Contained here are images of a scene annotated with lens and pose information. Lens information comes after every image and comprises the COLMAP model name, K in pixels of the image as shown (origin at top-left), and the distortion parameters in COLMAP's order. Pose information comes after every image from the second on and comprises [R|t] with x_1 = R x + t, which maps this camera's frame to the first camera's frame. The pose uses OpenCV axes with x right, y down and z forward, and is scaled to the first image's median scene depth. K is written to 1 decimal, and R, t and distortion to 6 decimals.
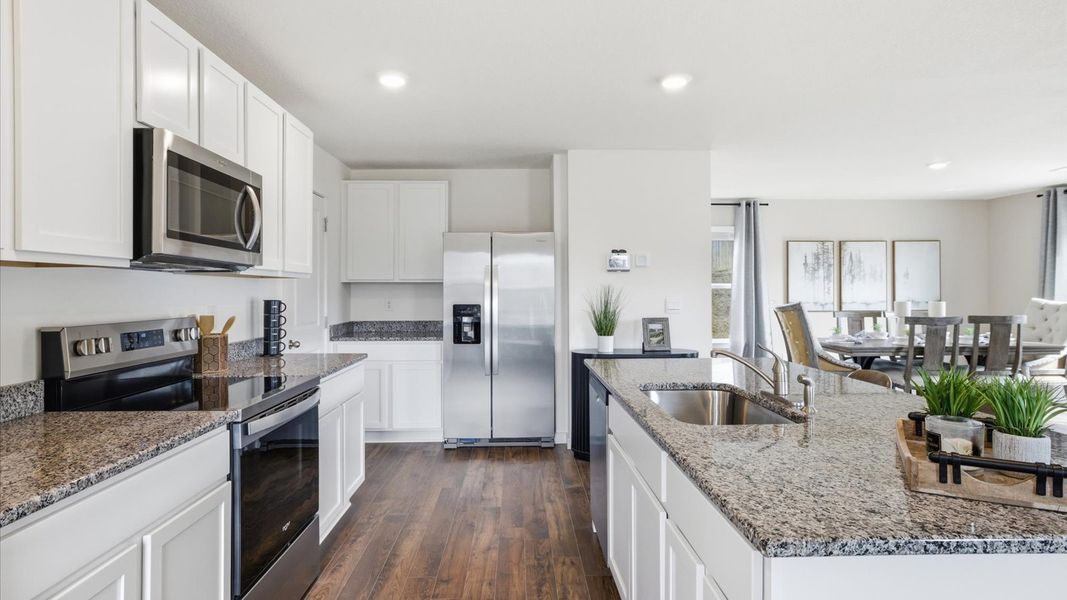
lens RADIAL K [[585.5, 0, 530.7], [0, 585.5, 289.5], [0, 0, 1]] dist [-0.030885, 0.028566]
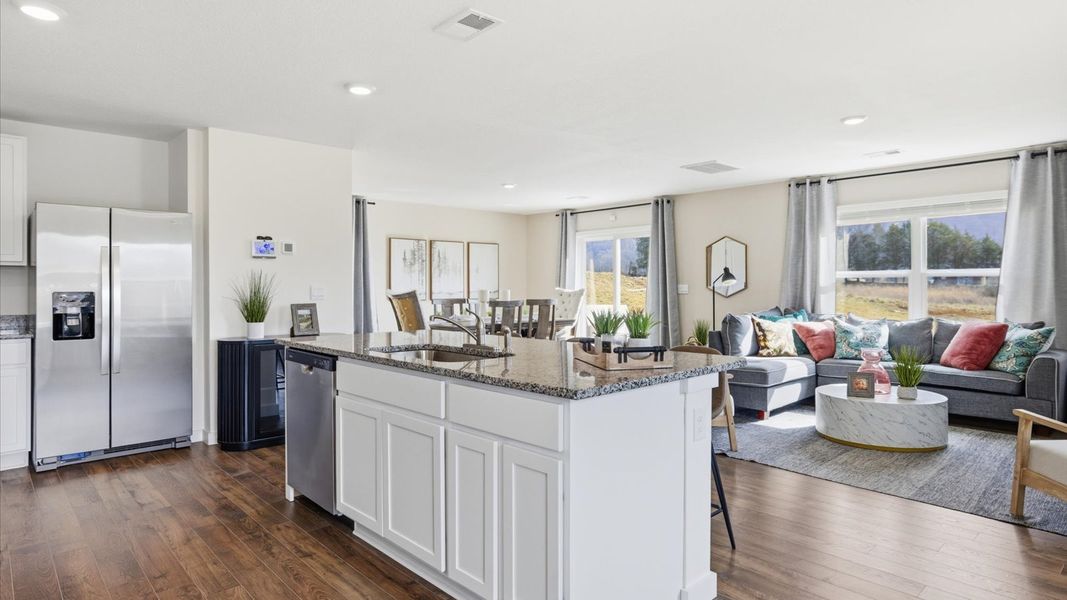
lens RADIAL K [[602.3, 0, 528.2], [0, 602.3, 288.2], [0, 0, 1]] dist [-0.028536, 0.031271]
pose [[0.752948, -0.000285, 0.658079, -0.180399], [-0.000184, 1.000000, 0.000643, 0.019114], [-0.658079, -0.000605, 0.752948, -0.063442]]
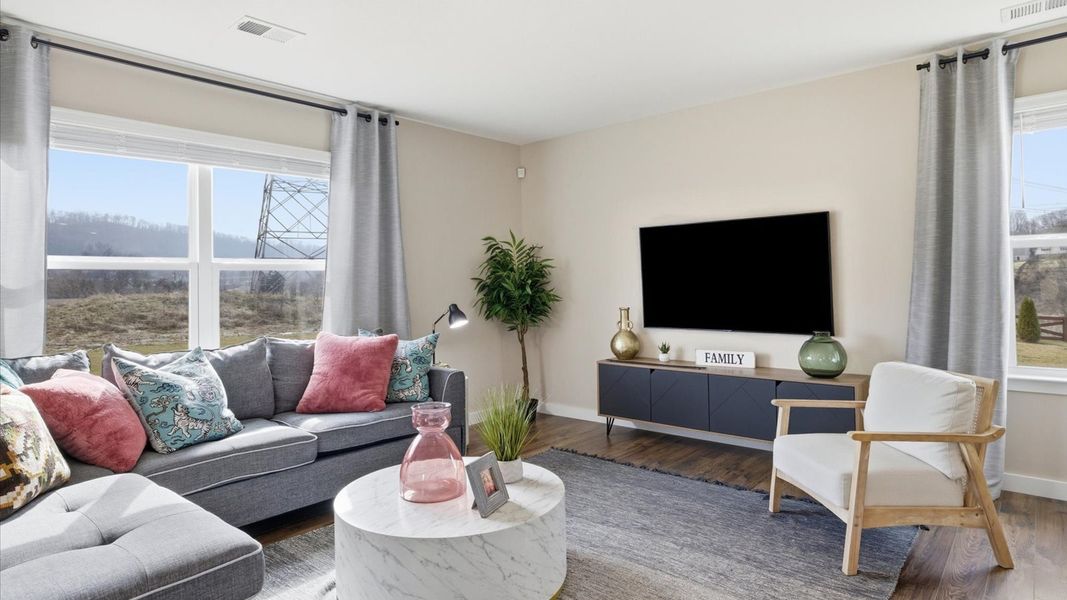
lens RADIAL K [[591.6, 0, 527.6], [0, 591.6, 272.0], [0, 0, 1]] dist [-0.012954, 0.001157]
pose [[-0.734735, 0.031639, 0.677617, 0.494877], [0.023646, 0.999499, -0.021029, 0.021862], [-0.677943, 0.000572, -0.735115, 0.600419]]
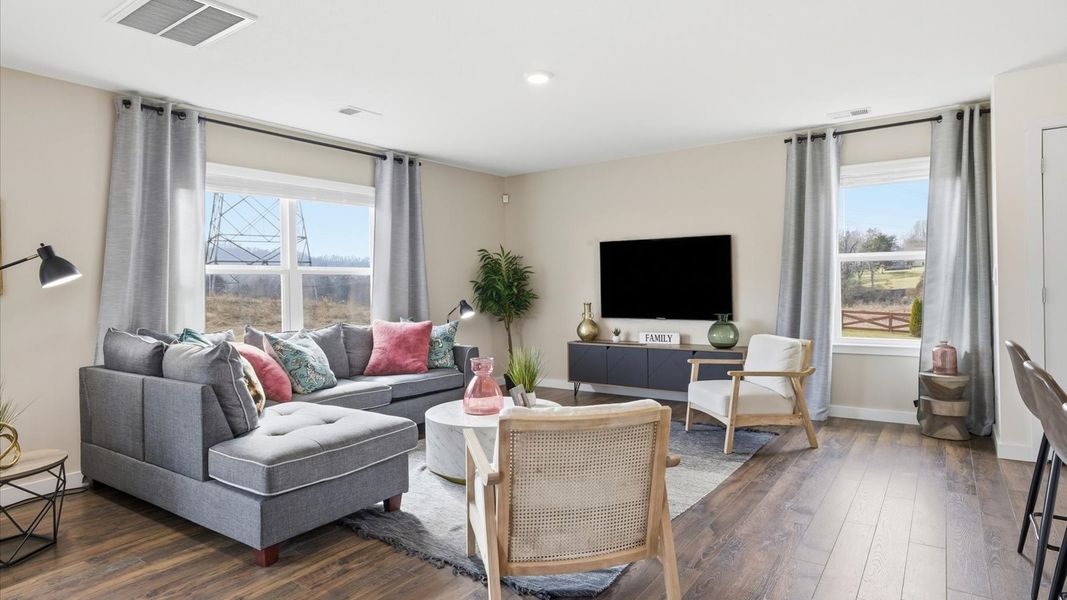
lens RADIAL K [[585.5, 0, 530.7], [0, 585.5, 289.5], [0, 0, 1]] dist [-0.030885, 0.028566]
pose [[-0.798372, 0.015758, 0.601959, 0.361788], [0.024099, 0.999693, 0.005792, 0.023631], [-0.601682, 0.019131, -0.798506, 0.879113]]
